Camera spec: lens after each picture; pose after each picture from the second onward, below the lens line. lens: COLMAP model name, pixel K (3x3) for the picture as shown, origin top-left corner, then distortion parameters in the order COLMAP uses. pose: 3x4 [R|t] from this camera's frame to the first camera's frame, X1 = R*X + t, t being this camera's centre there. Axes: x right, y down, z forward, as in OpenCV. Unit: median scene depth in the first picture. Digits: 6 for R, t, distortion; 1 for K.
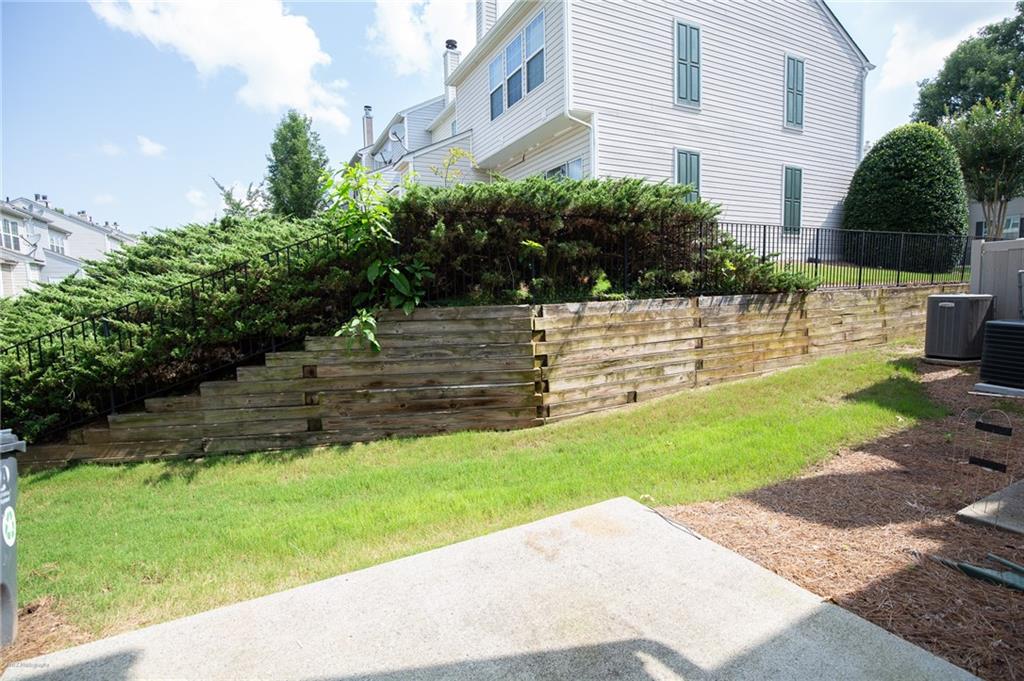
lens RADIAL K [[499.4, 0, 509.2], [0, 499.4, 344.6], [0, 0, 1]] dist [-0.009588, 0.000252]
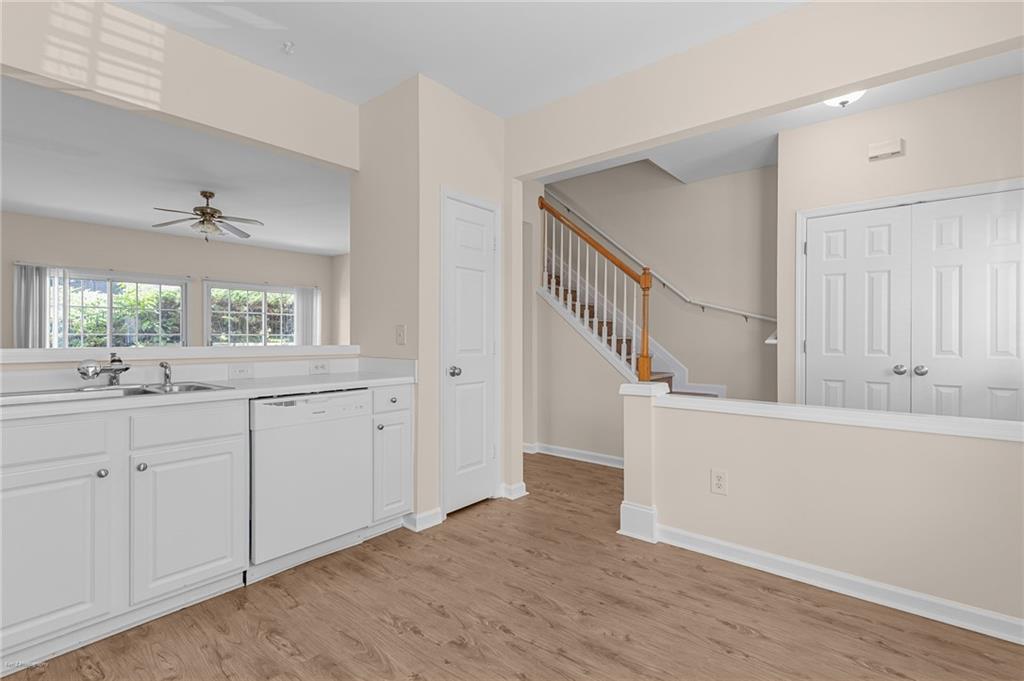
lens RADIAL K [[472.3, 0, 523.1], [0, 472.3, 342.9], [0, 0, 1]] dist [0.009341, -0.001863]
pose [[0.908122, 0.022818, 0.418083, 0.370354], [0.022831, 0.994330, -0.103860, 0.184256], [-0.418082, 0.103863, 0.902452, -1.582263]]
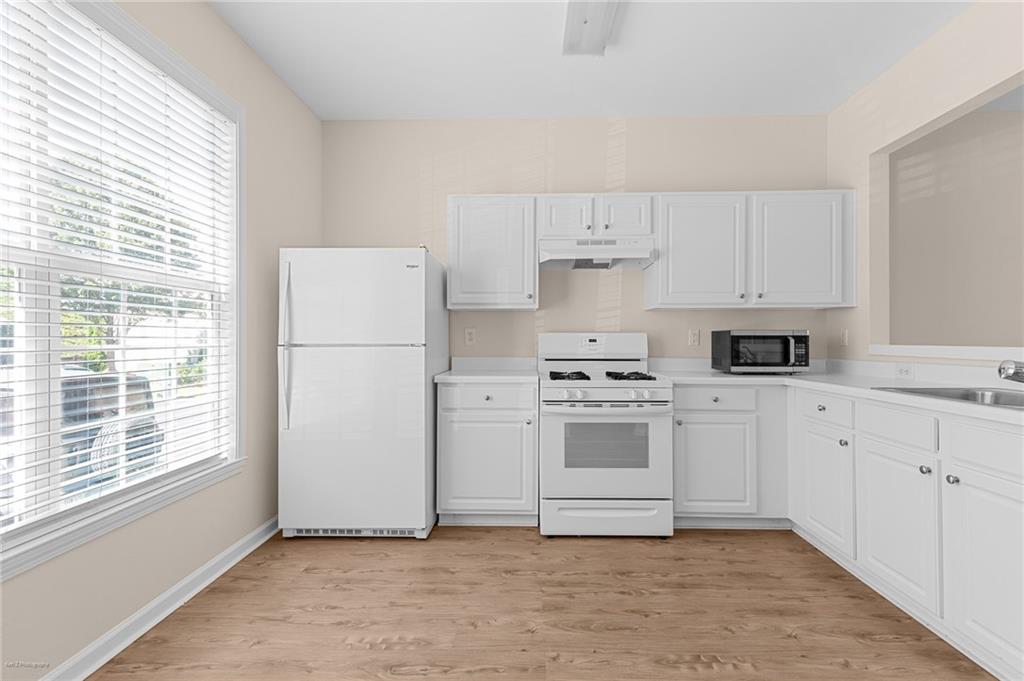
lens RADIAL K [[472.3, 0, 517.9], [0, 472.3, 340.5], [0, 0, 1]] dist [0.009341, -0.001863]
pose [[-0.469785, 0.028137, -0.882332, 0.659278], [-0.085208, 0.993380, 0.077046, 0.143535], [0.878659, 0.111377, -0.464278, -1.275128]]
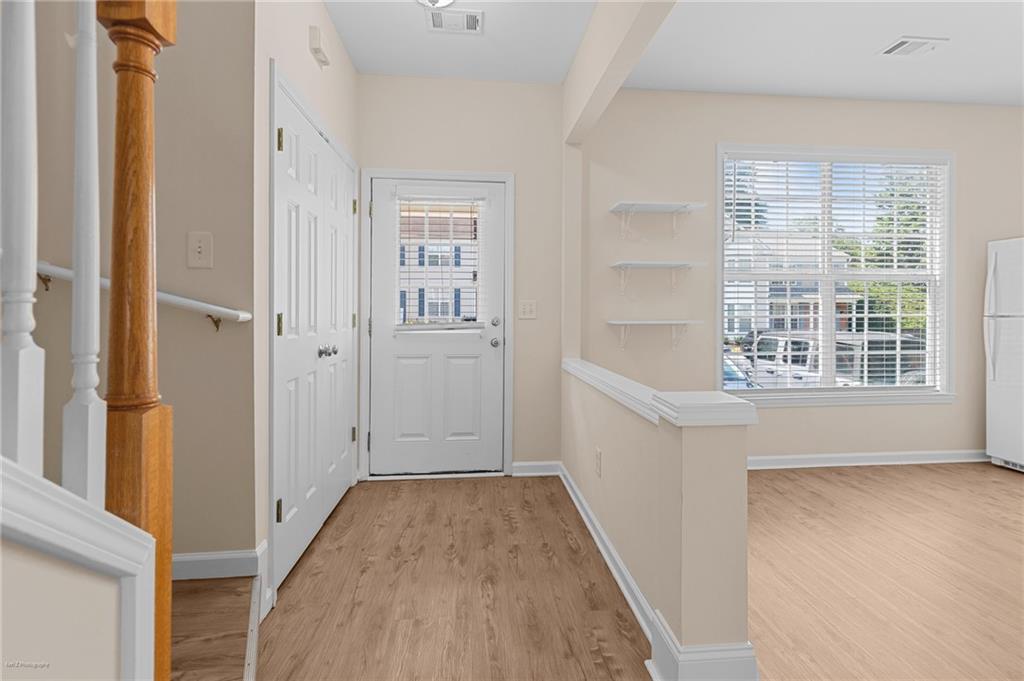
lens RADIAL K [[472.3, 0, 524.4], [0, 472.3, 313.7], [0, 0, 1]] dist [0.009341, -0.001863]
pose [[-0.935025, 0.025697, 0.353650, 0.704867], [0.064982, 0.992897, 0.099661, 0.098612], [-0.348577, 0.116167, -0.930053, -0.896260]]
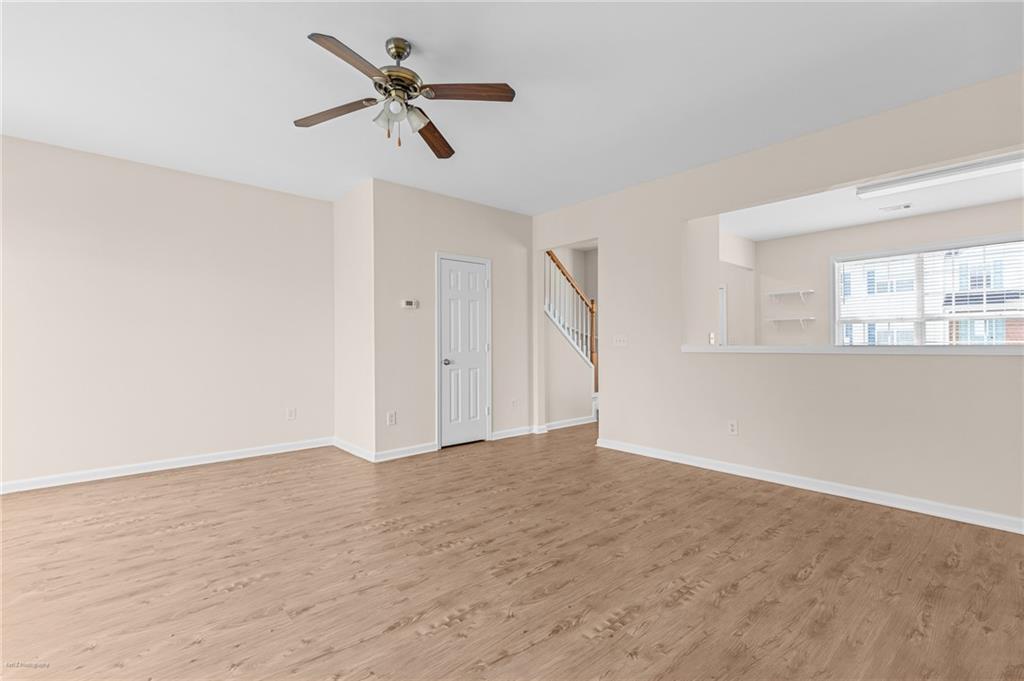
lens RADIAL K [[472.3, 0, 509.7], [0, 472.3, 337.9], [0, 0, 1]] dist [0.009341, -0.001863]
pose [[-0.249118, 0.038375, 0.967713, -0.257126], [0.121964, 0.992503, -0.007960, 0.079972], [-0.960763, 0.116043, -0.251930, -0.478876]]
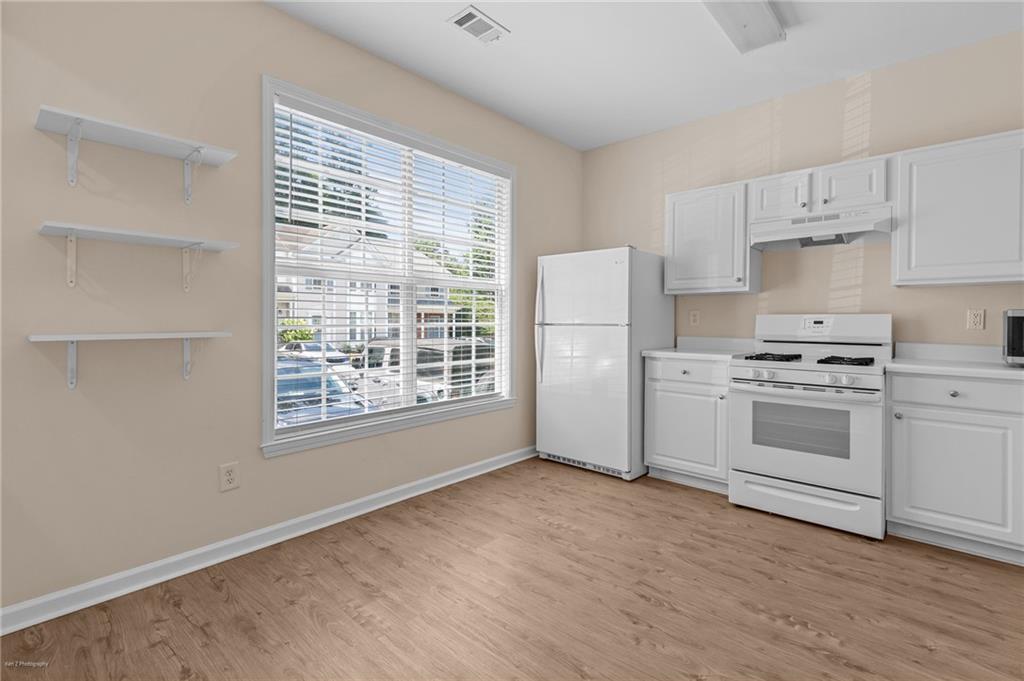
lens RADIAL K [[472.3, 0, 516.1], [0, 472.3, 326.7], [0, 0, 1]] dist [0.009341, -0.001863]
pose [[-0.930673, 0.027954, -0.364782, 0.630331], [-0.019623, 0.991827, 0.126070, 0.122587], [0.365325, 0.124488, -0.922518, -1.081030]]
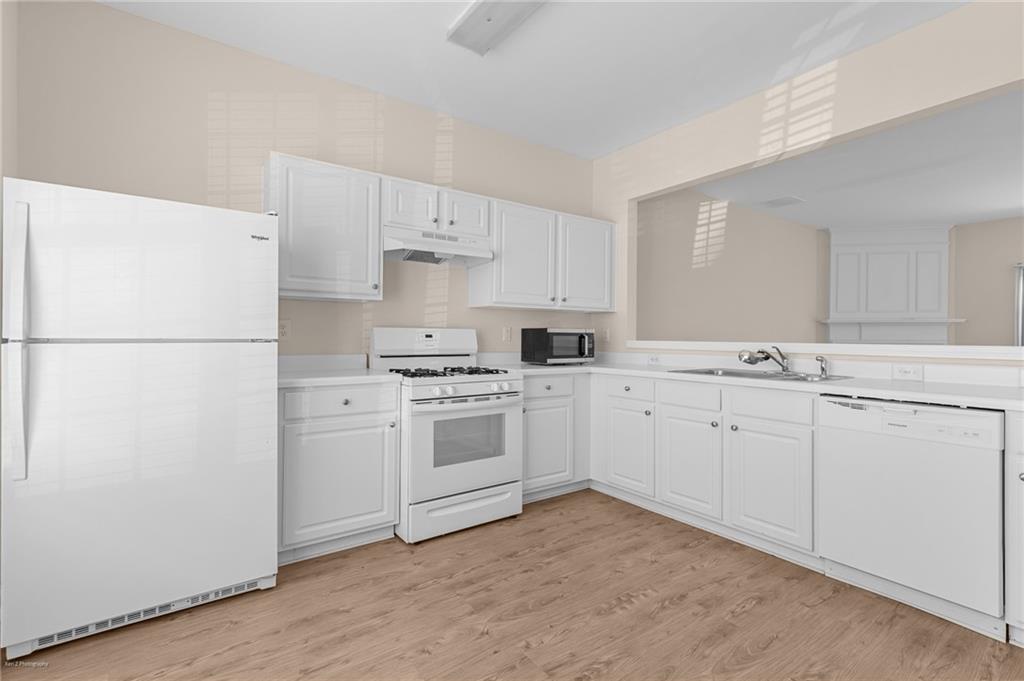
lens RADIAL K [[472.3, 0, 519.2], [0, 472.3, 341.5], [0, 0, 1]] dist [0.009341, -0.001863]
pose [[0.165598, 0.037672, -0.985474, 0.684033], [-0.120270, 0.992583, 0.017734, 0.163932], [0.978832, 0.115586, 0.168900, -1.455197]]
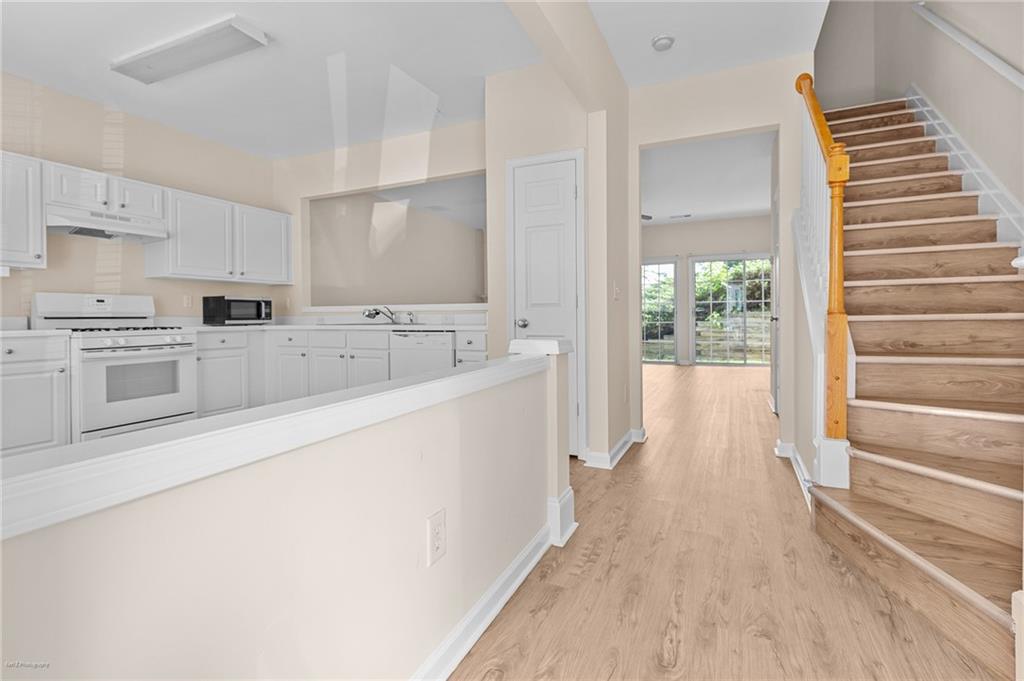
lens RADIAL K [[472.3, 0, 517.9], [0, 472.3, 322.8], [0, 0, 1]] dist [0.009341, -0.001863]
pose [[0.633018, 0.033651, -0.773405, 0.995790], [-0.095646, 0.994800, -0.035000, 0.178847], [0.768206, 0.096128, 0.632945, -1.435230]]
